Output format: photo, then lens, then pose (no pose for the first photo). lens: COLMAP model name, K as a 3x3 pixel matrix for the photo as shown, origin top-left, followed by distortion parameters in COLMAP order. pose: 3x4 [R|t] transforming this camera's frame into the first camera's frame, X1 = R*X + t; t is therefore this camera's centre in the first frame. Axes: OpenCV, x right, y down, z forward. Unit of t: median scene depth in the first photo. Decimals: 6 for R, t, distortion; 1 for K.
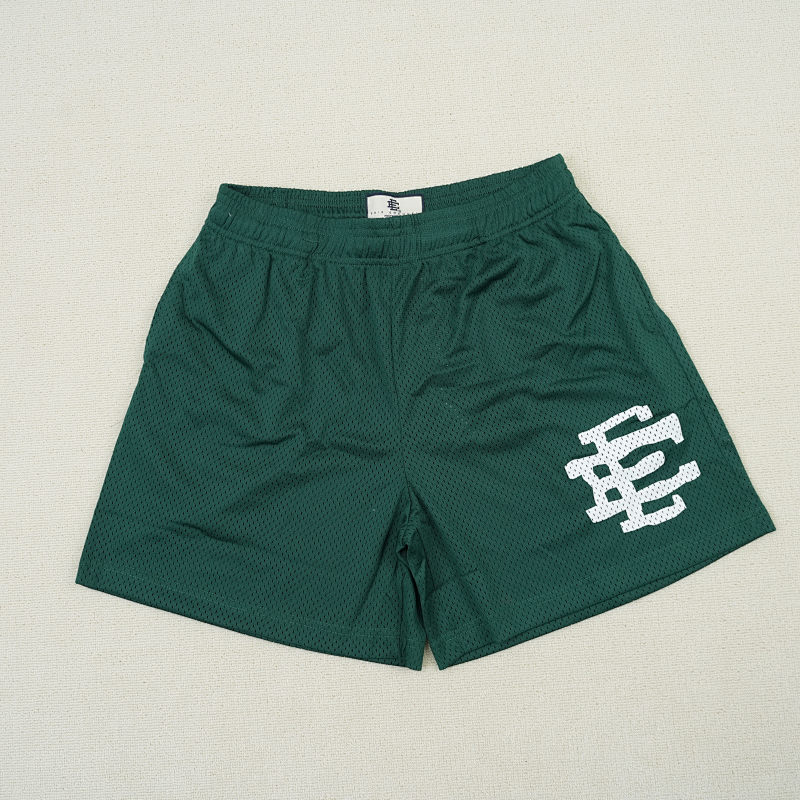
lens RADIAL K [[827.1, 0, 400.0], [0, 827.1, 400.0], [0, 0, 1]] dist [-0.024990, 0.017282]
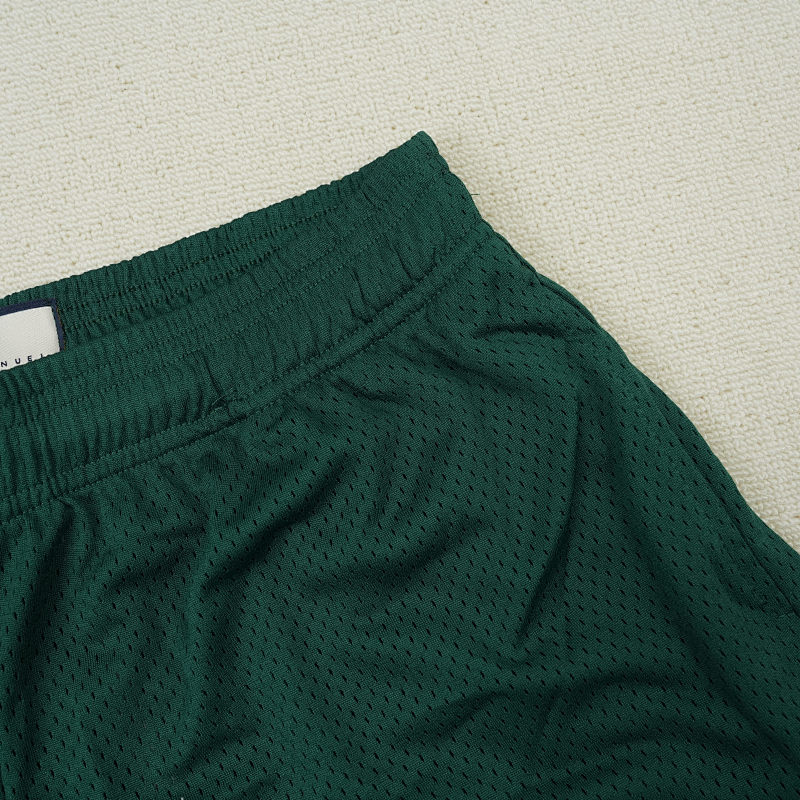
lens RADIAL K [[827.1, 0, 400.0], [0, 827.1, 400.0], [0, 0, 1]] dist [-0.024990, 0.017282]
pose [[0.988383, -0.145837, 0.042783, 0.154207], [0.146781, 0.988971, -0.019786, -0.182119], [-0.039425, 0.025836, 0.998888, 0.659334]]
